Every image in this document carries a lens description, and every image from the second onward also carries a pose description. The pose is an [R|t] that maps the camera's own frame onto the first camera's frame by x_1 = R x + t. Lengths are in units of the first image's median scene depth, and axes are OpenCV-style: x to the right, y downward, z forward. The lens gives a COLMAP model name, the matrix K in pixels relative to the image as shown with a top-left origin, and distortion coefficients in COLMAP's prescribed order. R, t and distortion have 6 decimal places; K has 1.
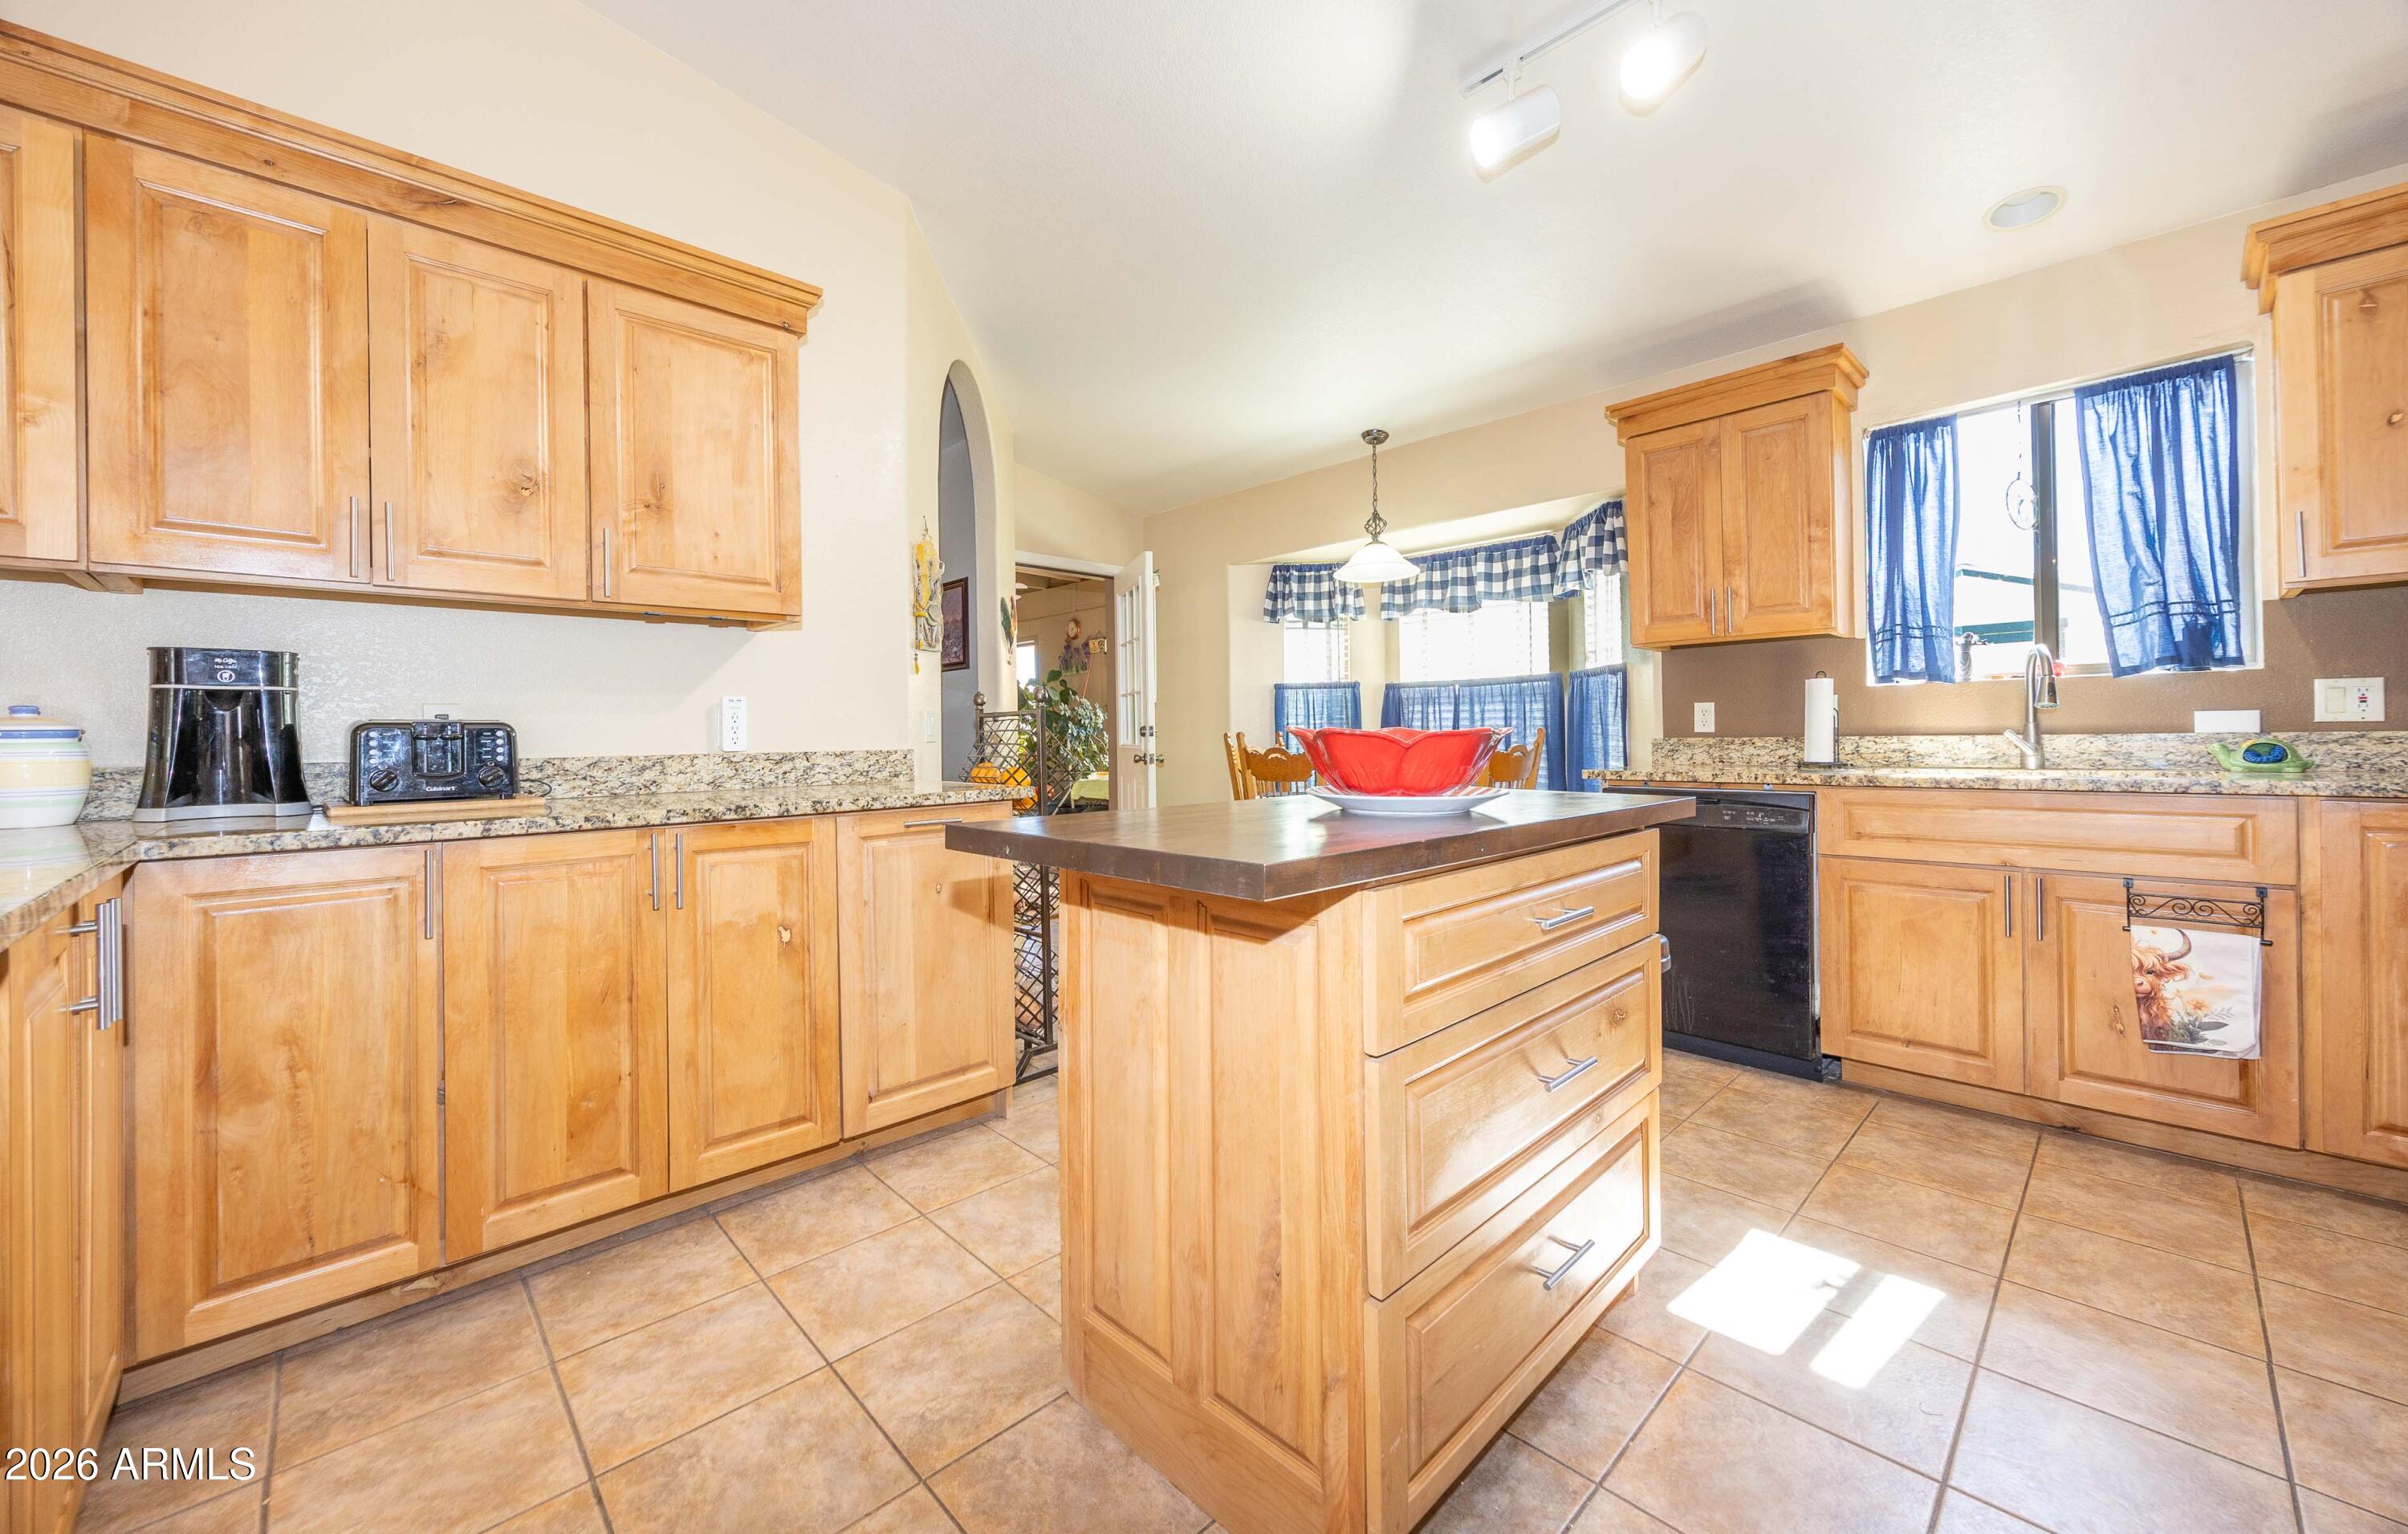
lens RADIAL K [[917.1, 0, 1212.2], [0, 917.1, 741.0], [0, 0, 1]] dist [0.001358, 0.000400]
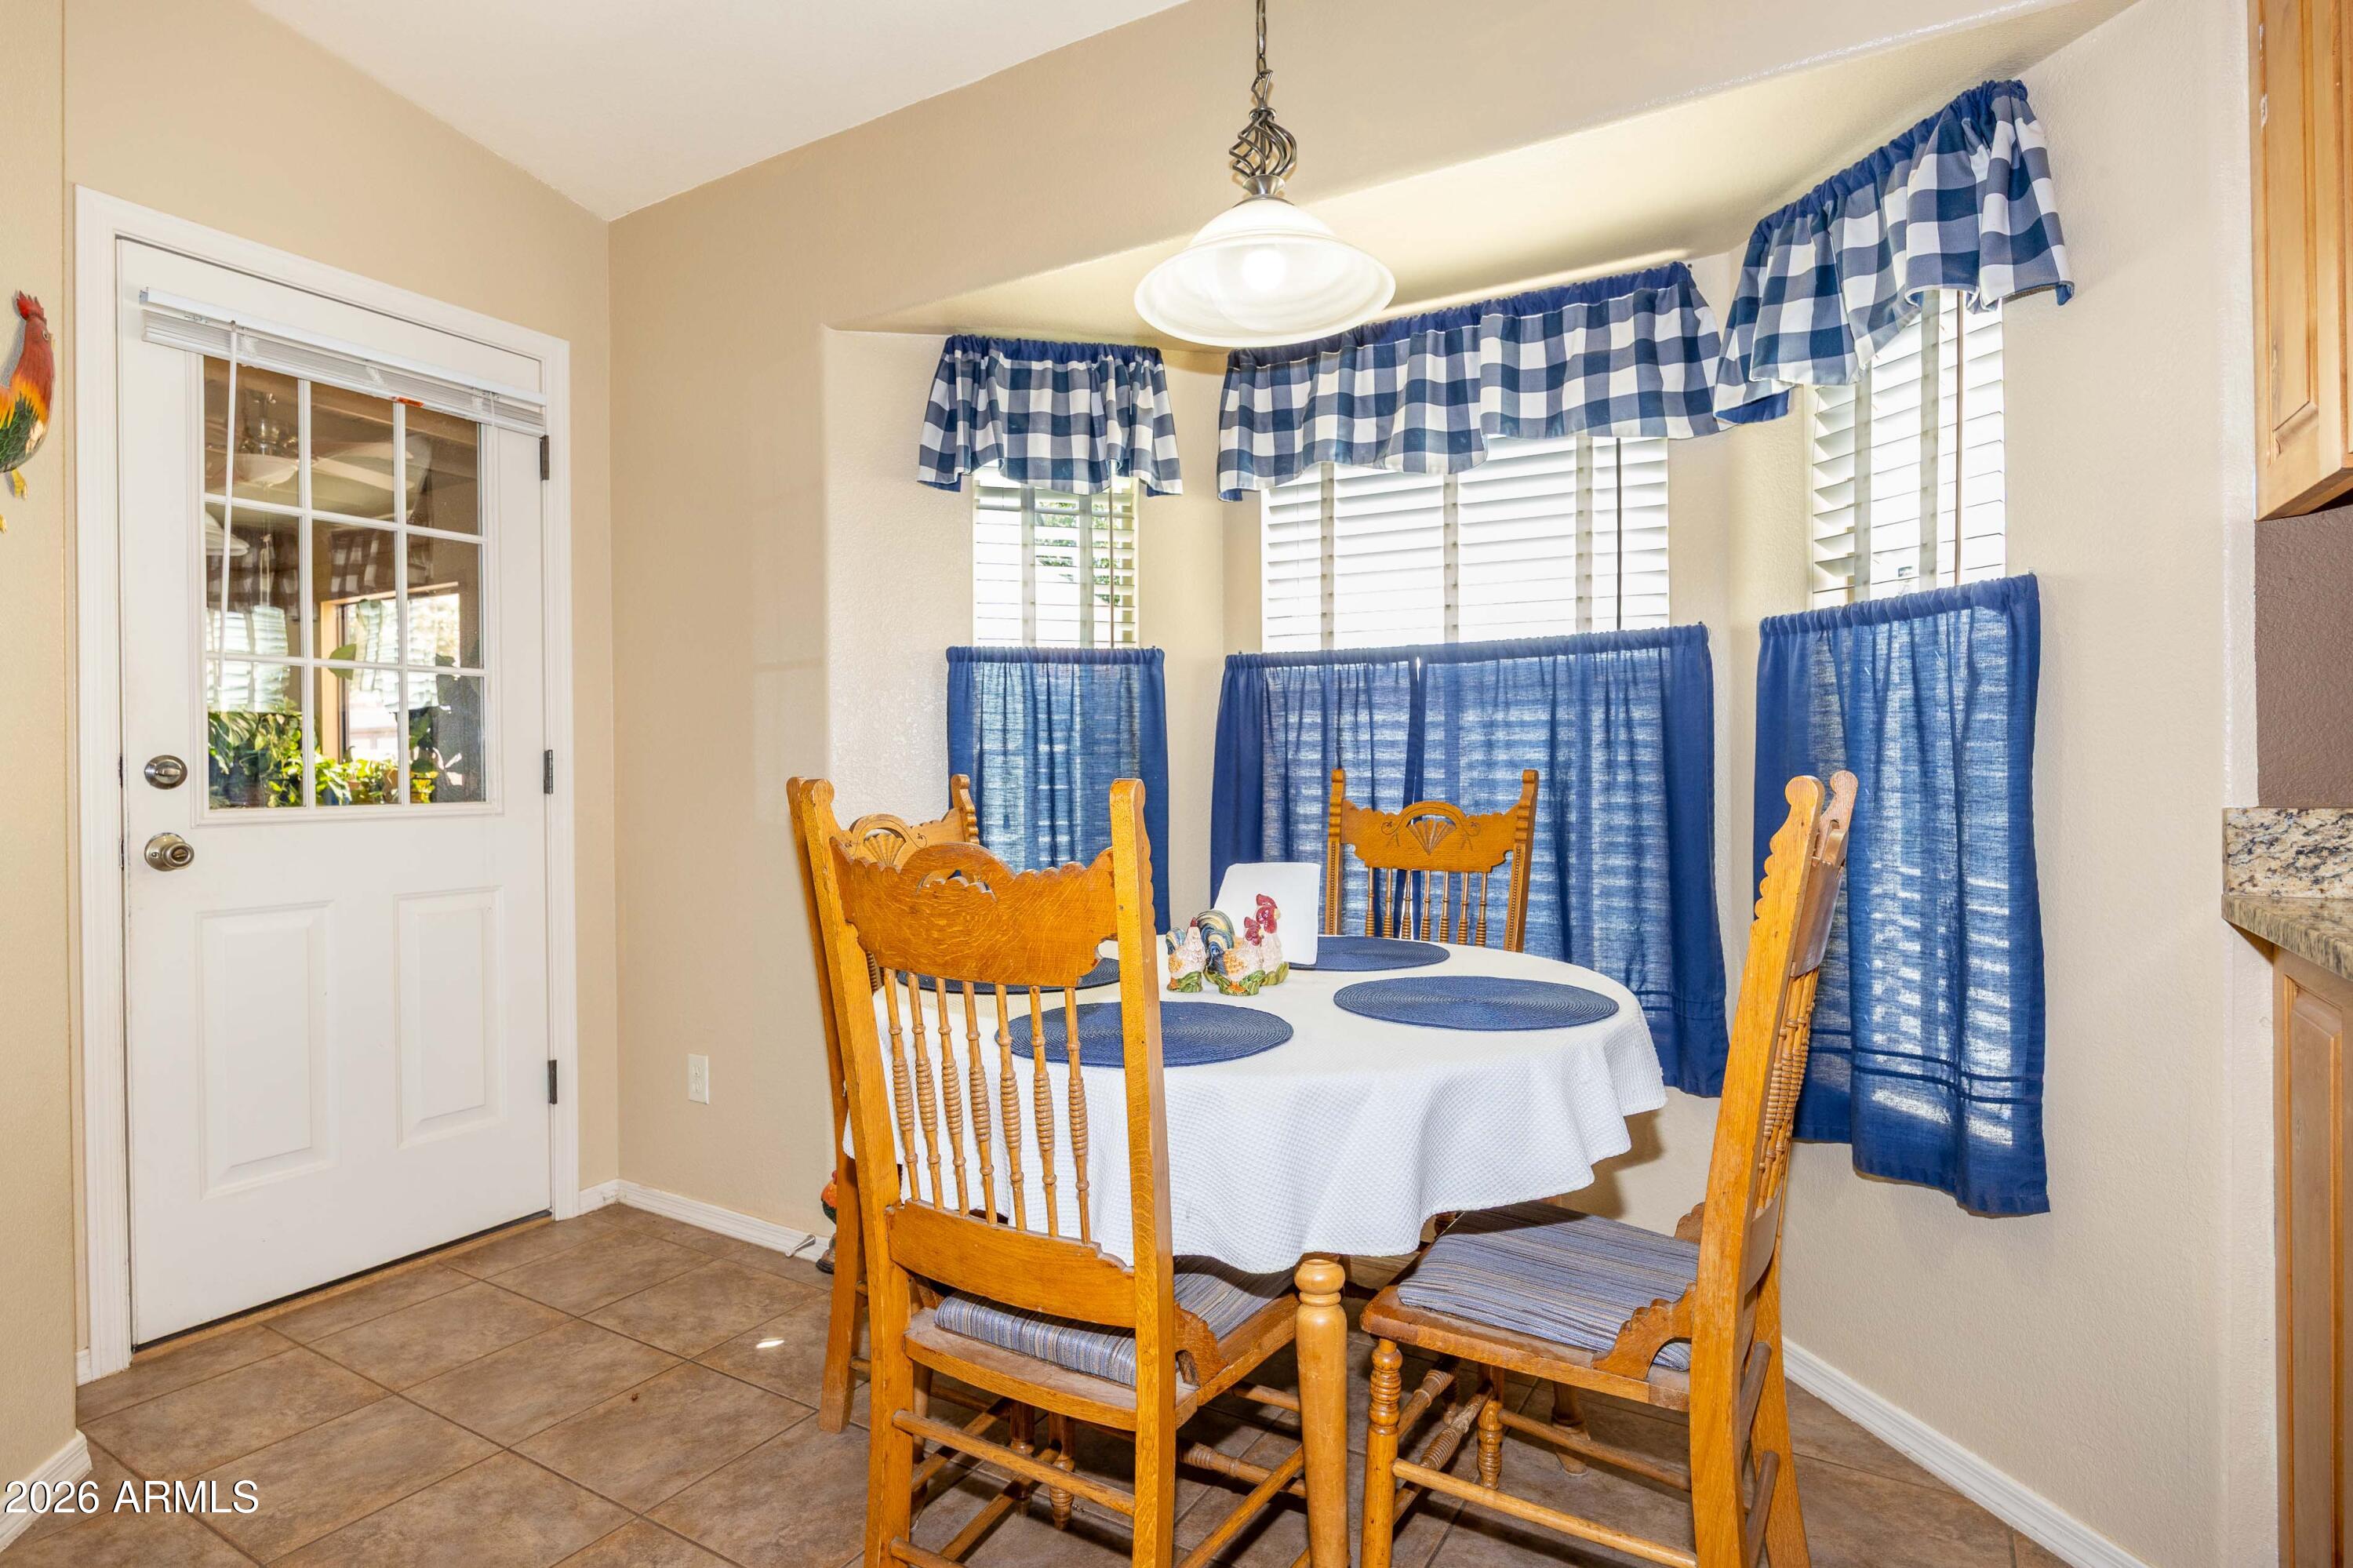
lens RADIAL K [[1212.6, 0, 1176.5], [0, 1212.6, 784.0], [0, 0, 1]] dist [-0.001452, -0.000039]
pose [[0.968702, 0.005922, 0.248155, 0.042897], [-0.007402, 0.999960, 0.005032, -0.010171], [-0.248115, -0.006712, 0.968707, 0.588356]]
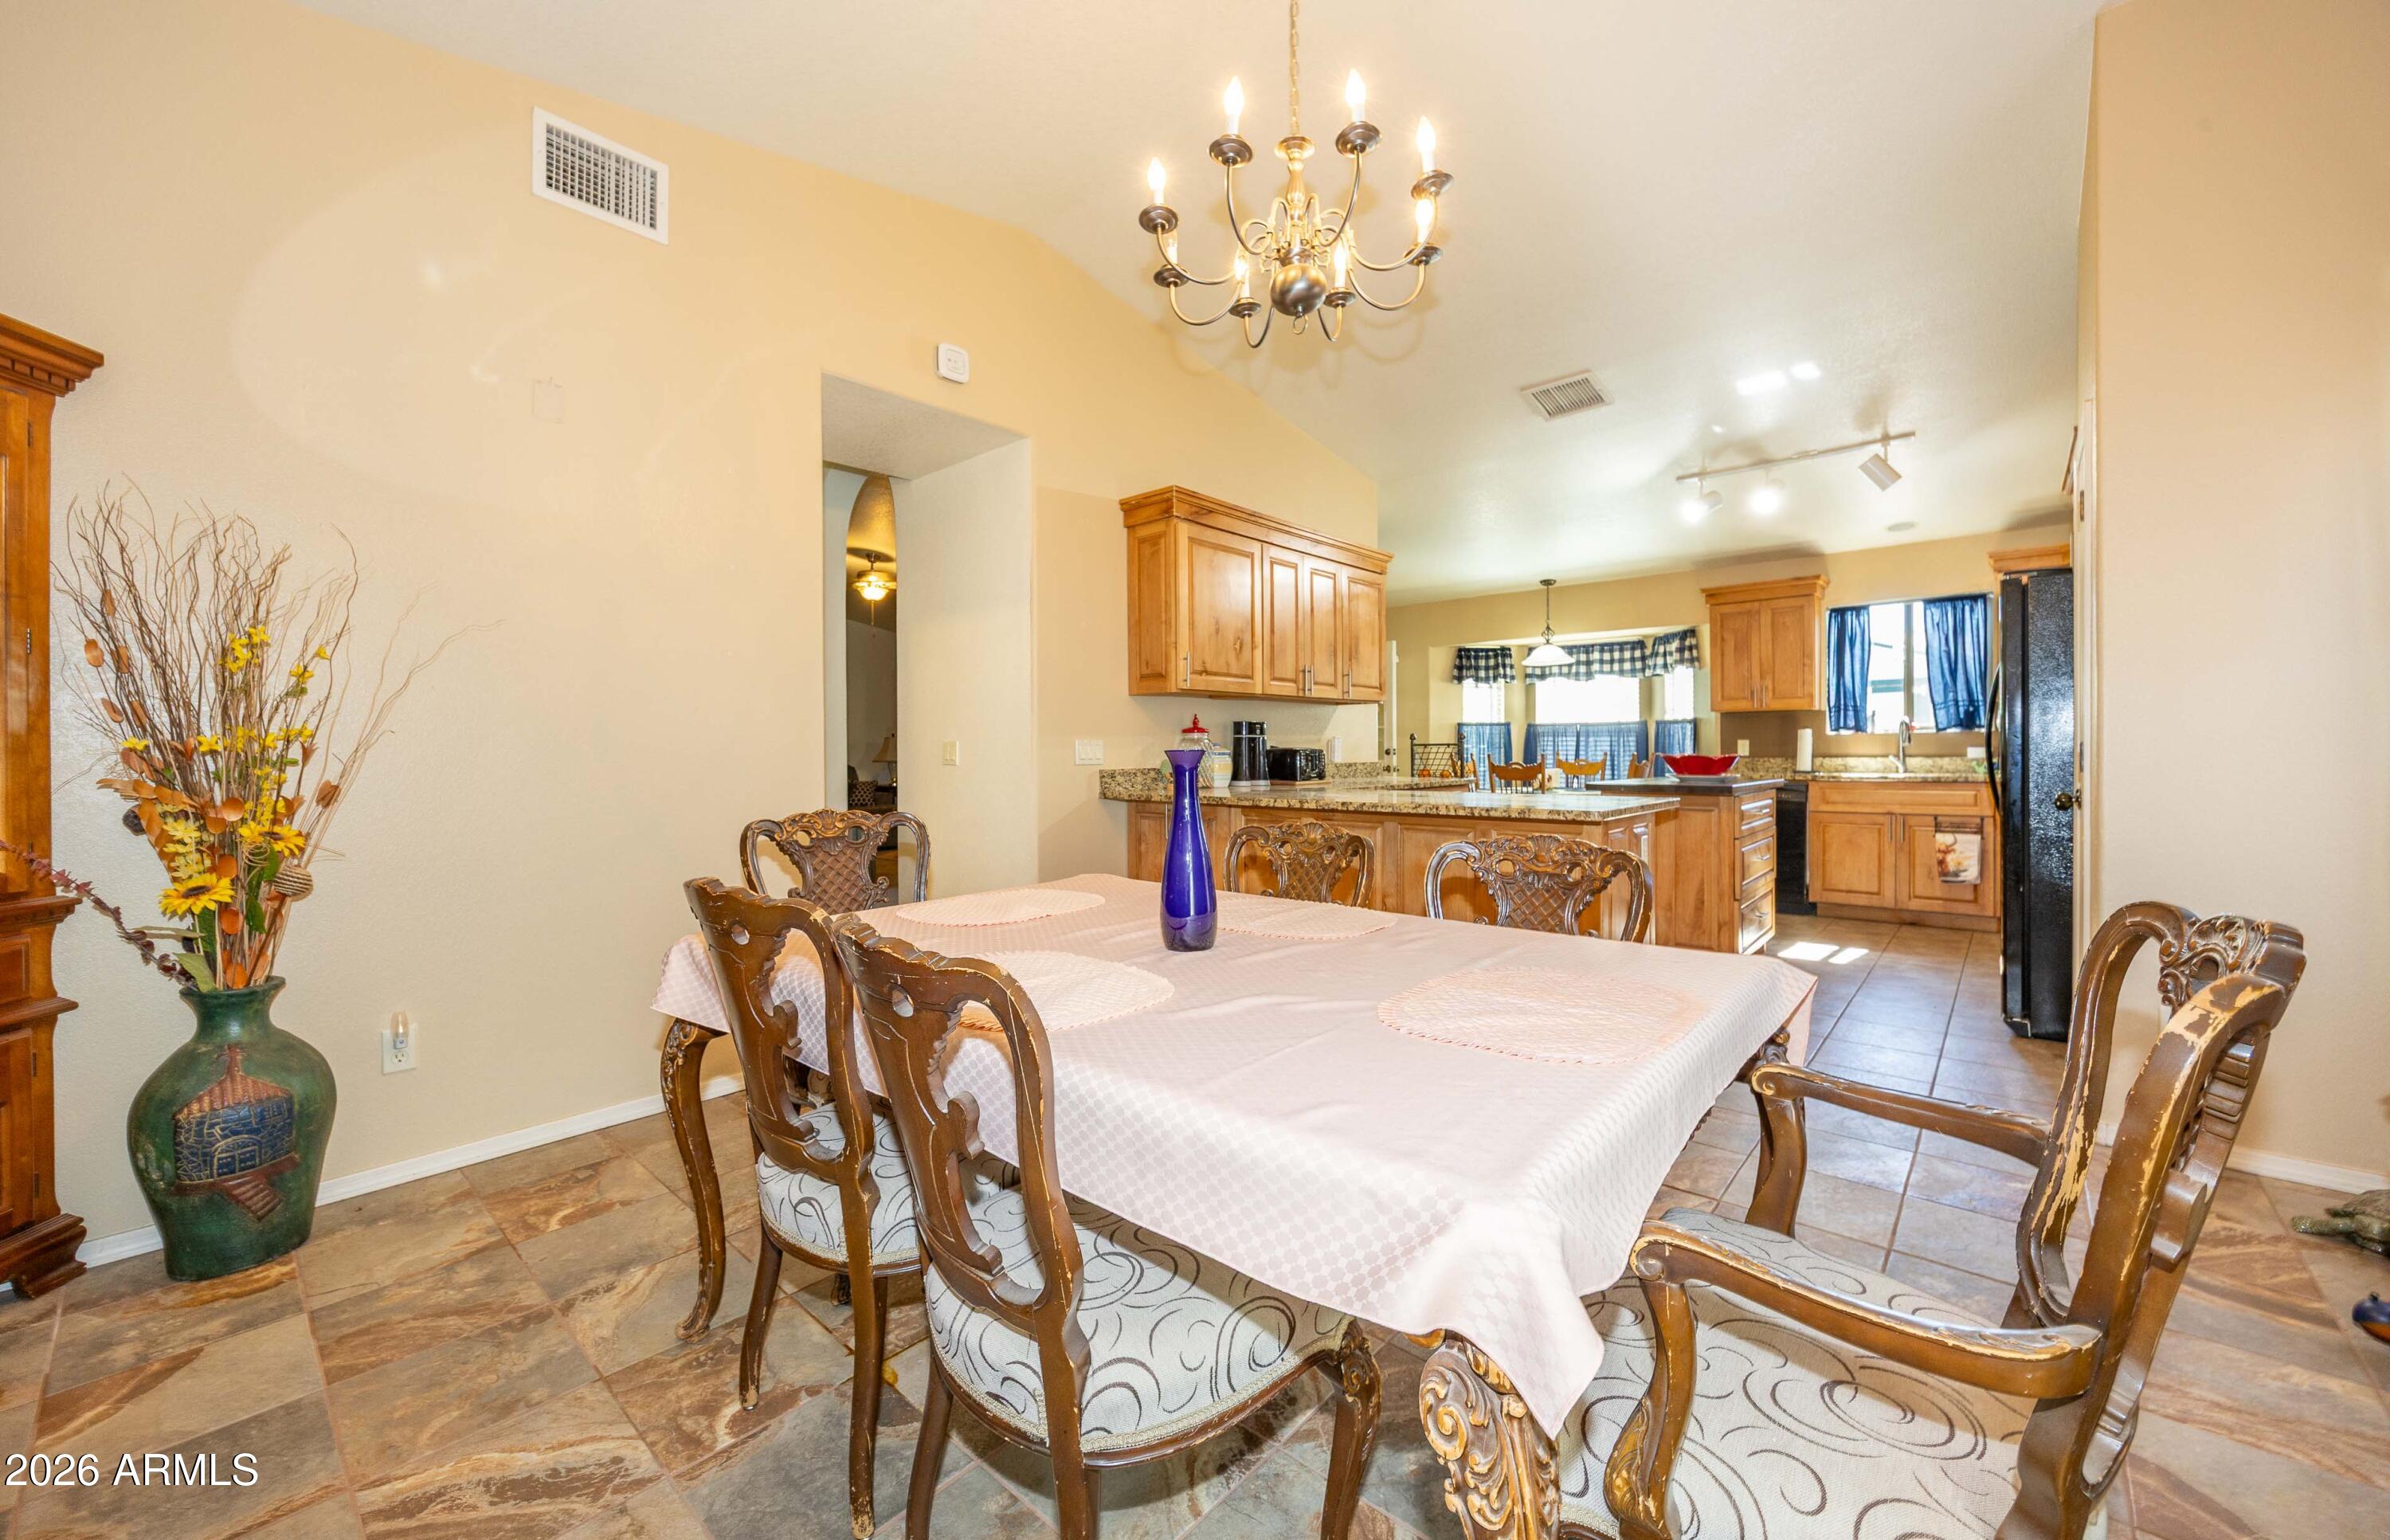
lens RADIAL K [[919.4, 0, 1195.0], [0, 919.4, 770.0], [0, 0, 1]] dist [-0.000260, -0.000110]
pose [[0.997831, 0.004583, 0.065672, -0.604852], [-0.005544, 0.999880, 0.014469, 0.000355], [-0.065598, -0.014802, 0.997736, -0.698905]]
